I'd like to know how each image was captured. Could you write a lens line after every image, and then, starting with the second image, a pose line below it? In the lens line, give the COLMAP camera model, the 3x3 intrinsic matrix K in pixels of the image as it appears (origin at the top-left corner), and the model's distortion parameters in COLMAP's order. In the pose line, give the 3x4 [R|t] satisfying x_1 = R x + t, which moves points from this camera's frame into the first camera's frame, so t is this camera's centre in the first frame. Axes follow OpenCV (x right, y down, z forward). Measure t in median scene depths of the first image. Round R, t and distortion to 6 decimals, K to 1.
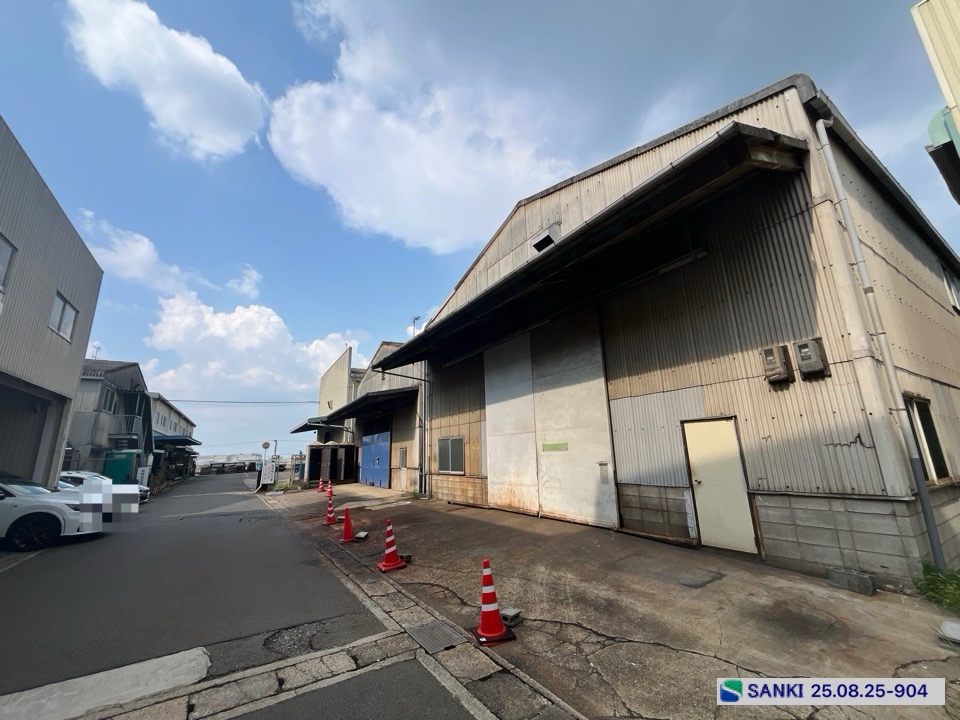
lens RADIAL K [[390.2, 0, 476.9], [0, 390.2, 360.5], [0, 0, 1]] dist [-0.002440, 0.000130]
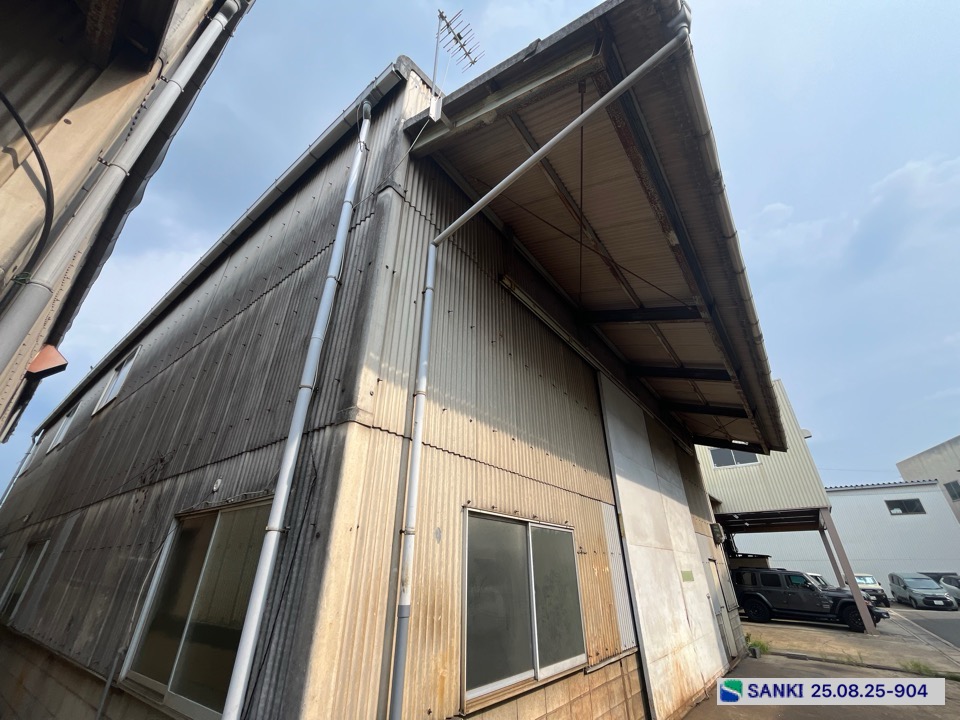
lens RADIAL K [[390.2, 0, 476.9], [0, 390.2, 360.5], [0, 0, 1]] dist [-0.002440, 0.000130]
pose [[-0.348303, 0.468333, 0.812003, -0.580606], [-0.216562, 0.802608, -0.555807, 0.474824], [-0.912023, -0.369438, -0.178128, 1.993876]]
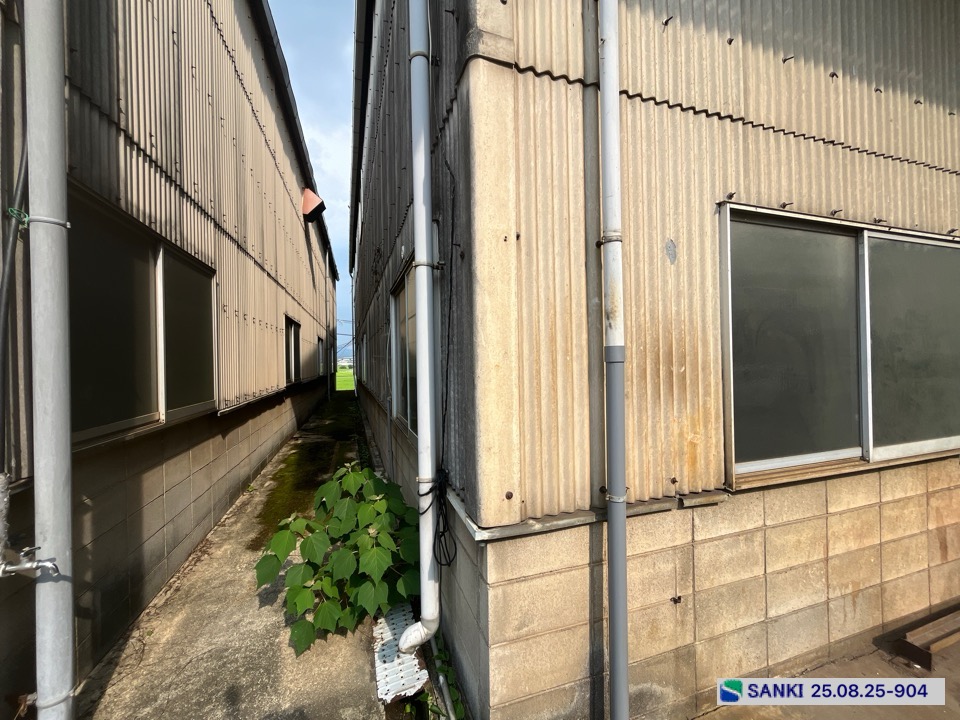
lens RADIAL K [[390.2, 0, 476.9], [0, 390.2, 360.5], [0, 0, 1]] dist [-0.002440, 0.000130]
pose [[0.237989, 0.022054, 0.971017, -0.430316], [-0.218990, 0.975218, 0.031523, 0.486267], [-0.946258, -0.220145, 0.236921, 1.939406]]
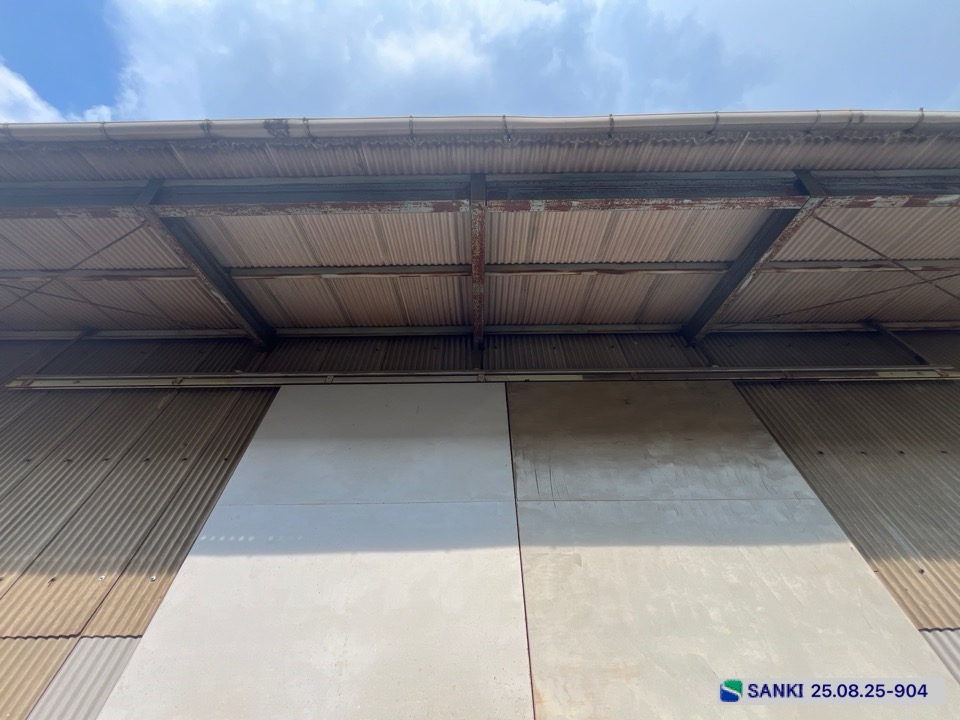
lens RADIAL K [[390.2, 0, 476.9], [0, 390.2, 360.5], [0, 0, 1]] dist [-0.002440, 0.000130]
pose [[0.538730, 0.668453, 0.512778, -0.120270], [-0.211222, 0.696381, -0.685885, 0.238518], [-0.815571, 0.261197, 0.516353, 1.106001]]
